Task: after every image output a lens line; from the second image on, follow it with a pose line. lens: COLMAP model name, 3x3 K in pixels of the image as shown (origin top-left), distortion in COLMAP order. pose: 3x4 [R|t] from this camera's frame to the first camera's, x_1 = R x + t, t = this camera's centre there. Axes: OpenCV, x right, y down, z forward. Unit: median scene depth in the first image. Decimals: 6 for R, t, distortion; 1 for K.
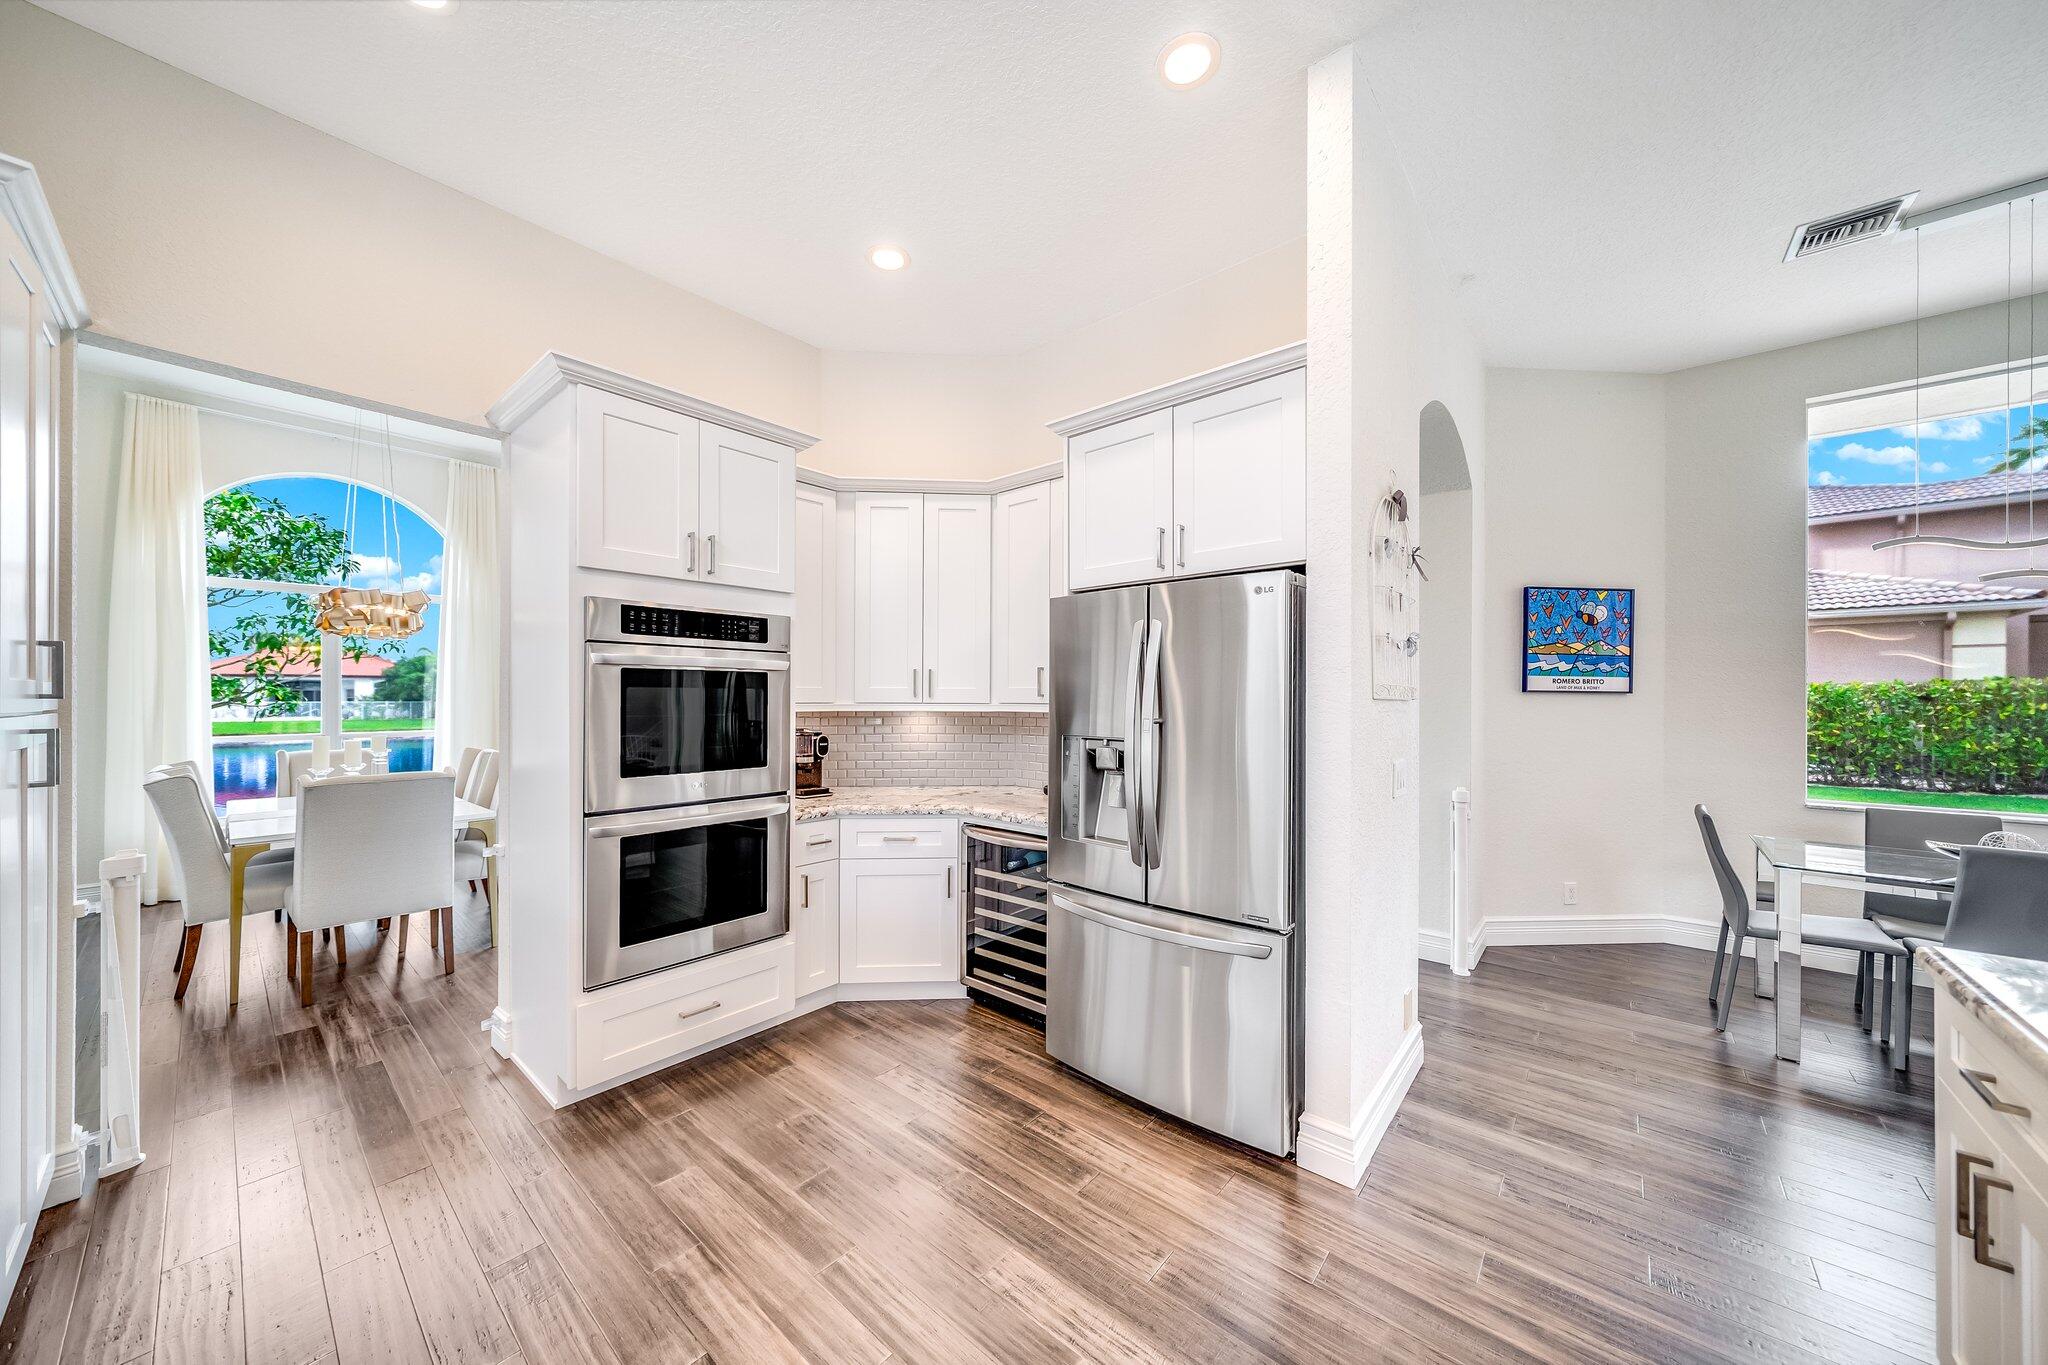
lens RADIAL K [[674.5, 0, 1024.0], [0, 674.5, 682.5], [0, 0, 1]] dist [-0.000064, 0.000008]
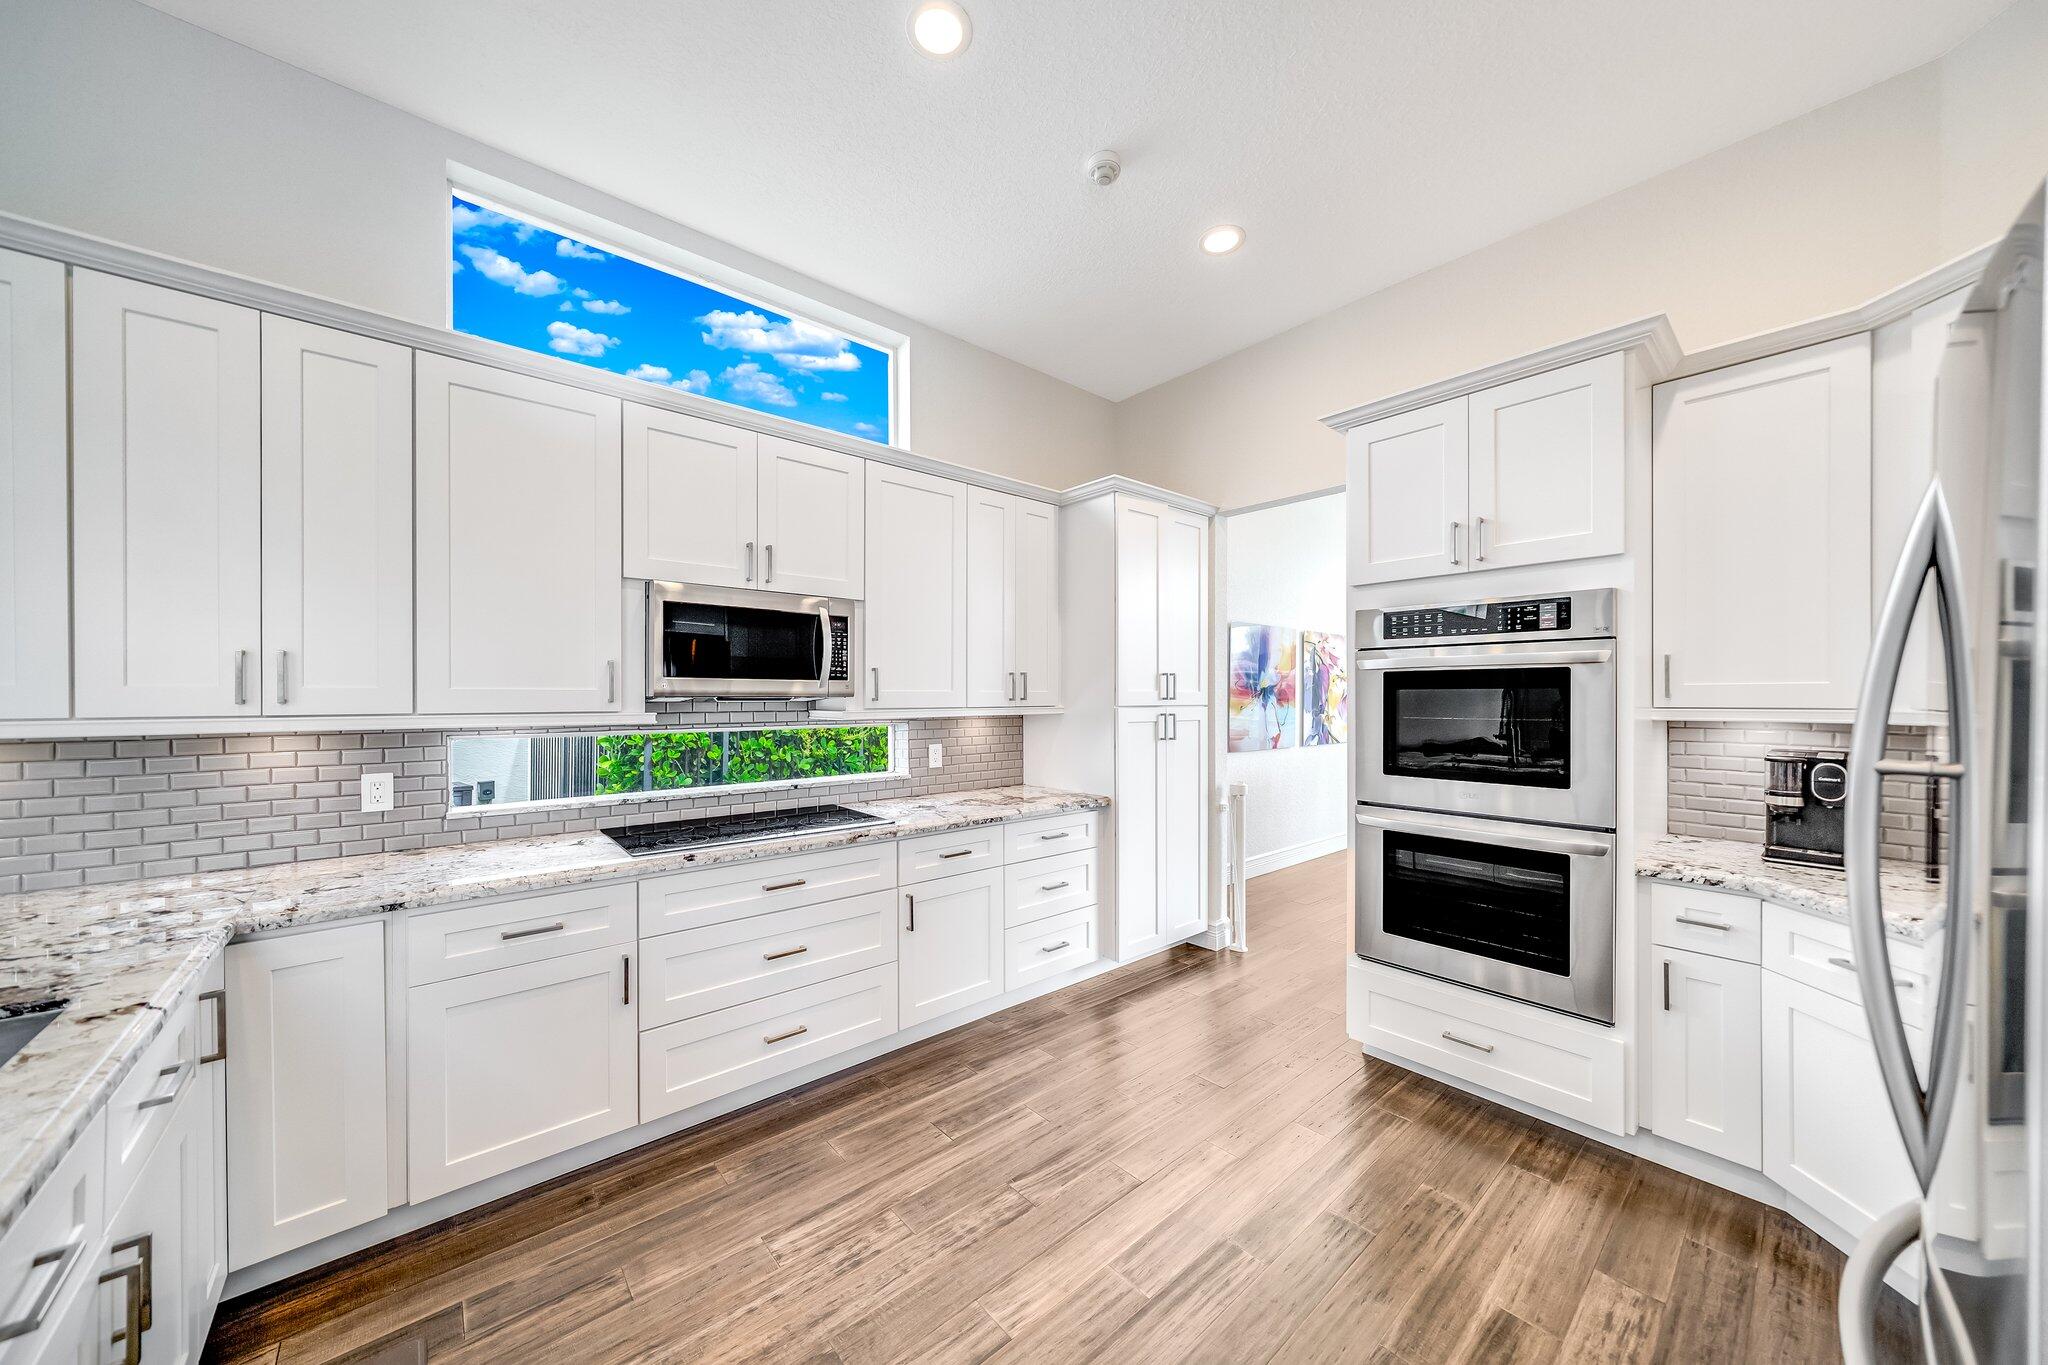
lens RADIAL K [[700.7, 0, 1016.5], [0, 700.7, 694.8], [0, 0, 1]] dist [-0.000448, -0.000007]
pose [[-0.139384, -0.000508, -0.990238, 0.494594], [0.028206, 0.999592, -0.004483, 0.002184], [0.989837, -0.028555, -0.139313, 0.494115]]
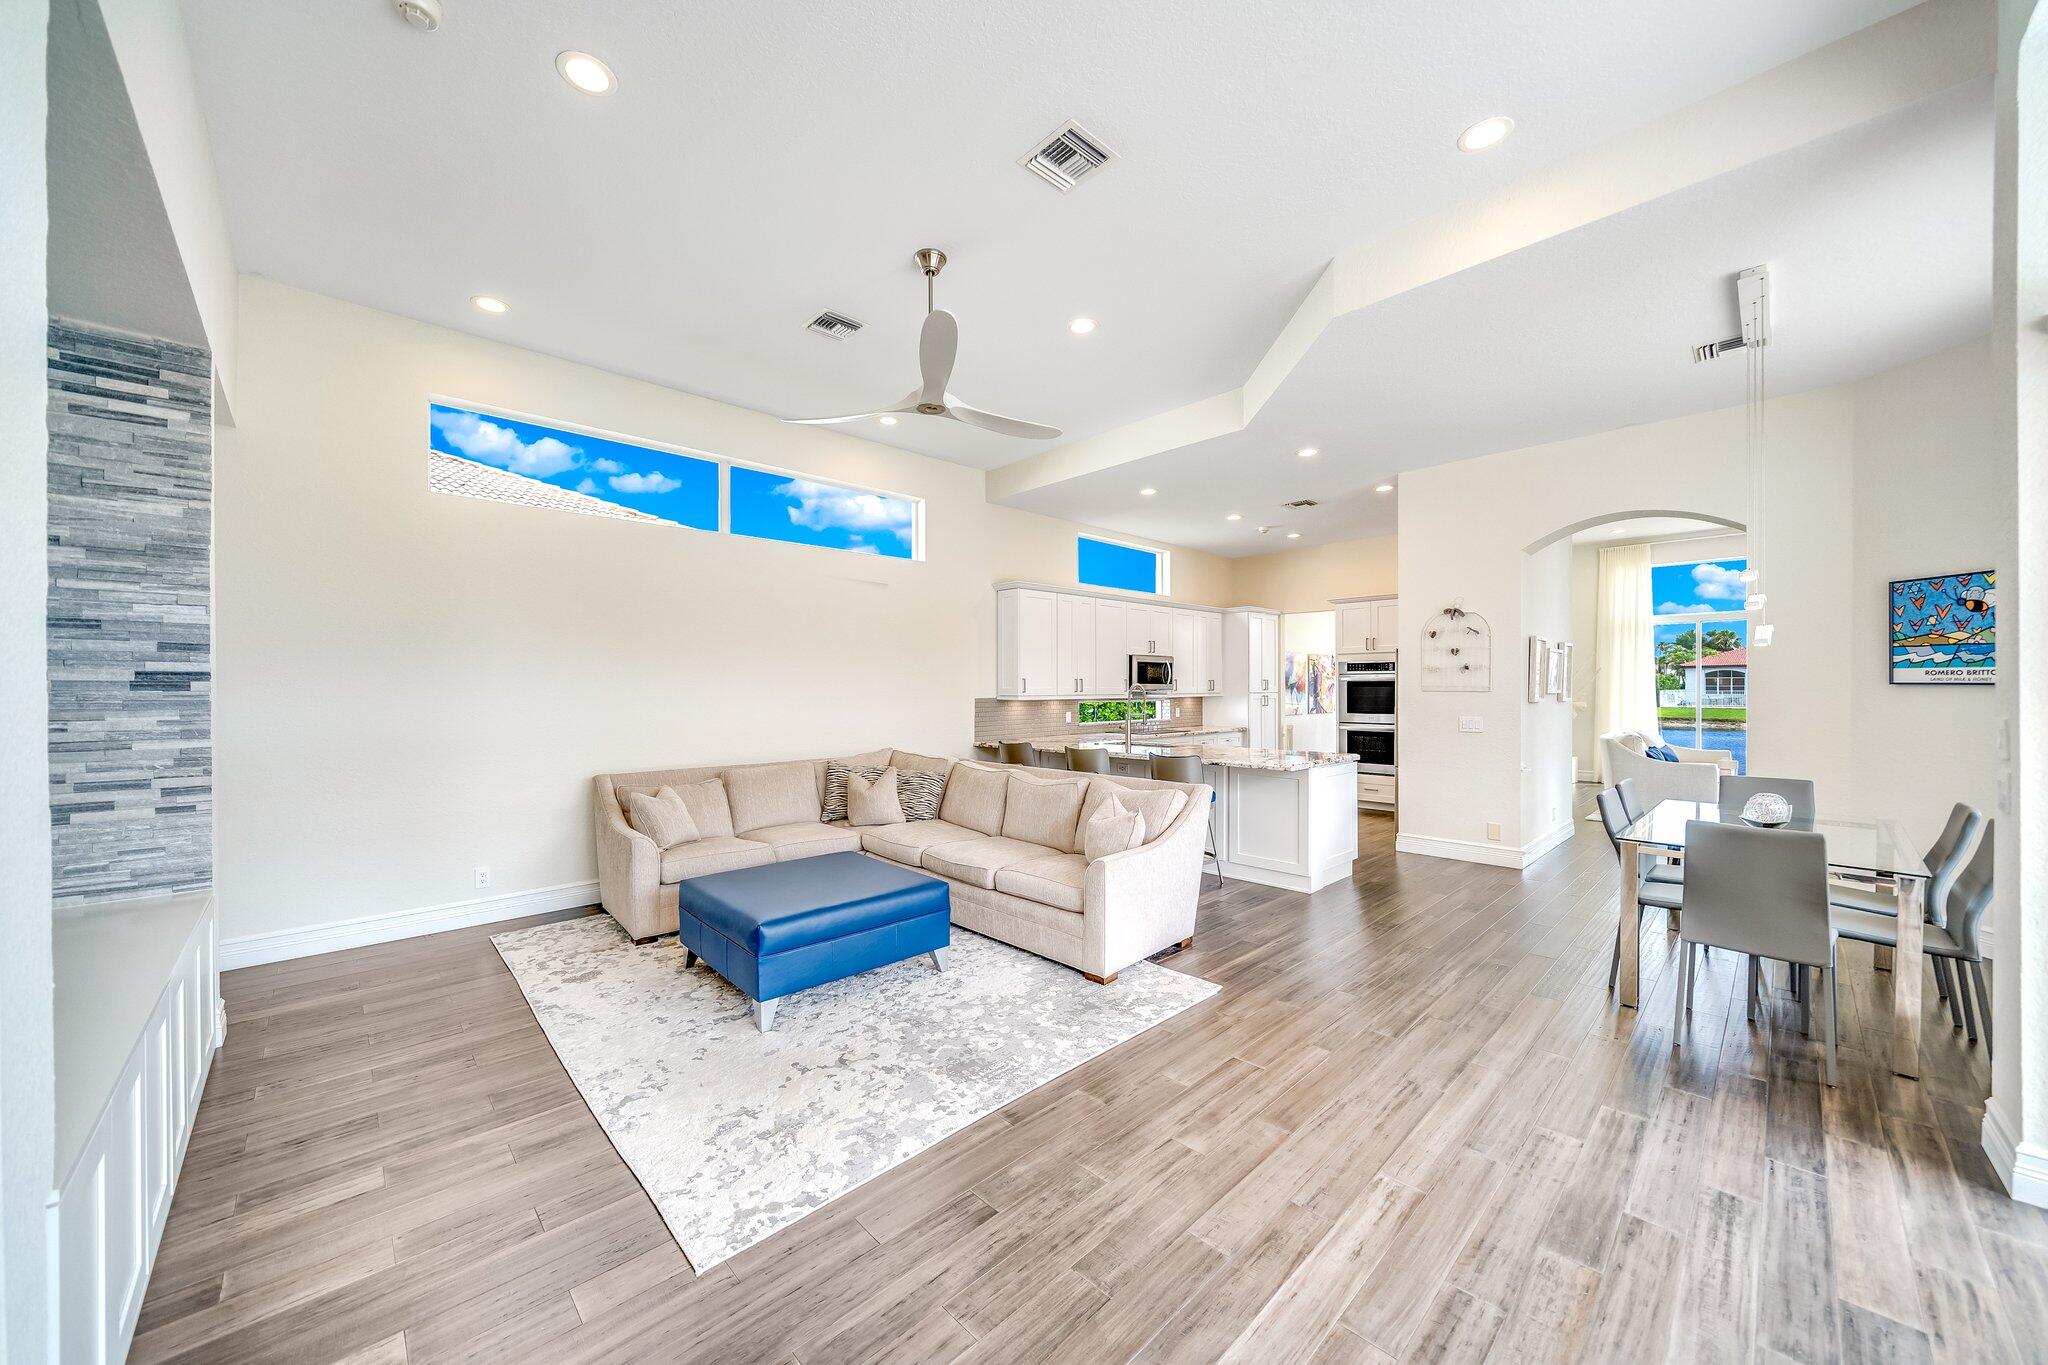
lens RADIAL K [[736.8, 0, 1012.3], [0, 736.8, 687.5], [0, 0, 1]] dist [-0.000477, -0.000078]
pose [[-0.090345, 0.000323, -0.995910, 2.914097], [0.032116, 0.999481, -0.002589, -0.030803], [0.995393, -0.032219, -0.090309, -0.343577]]
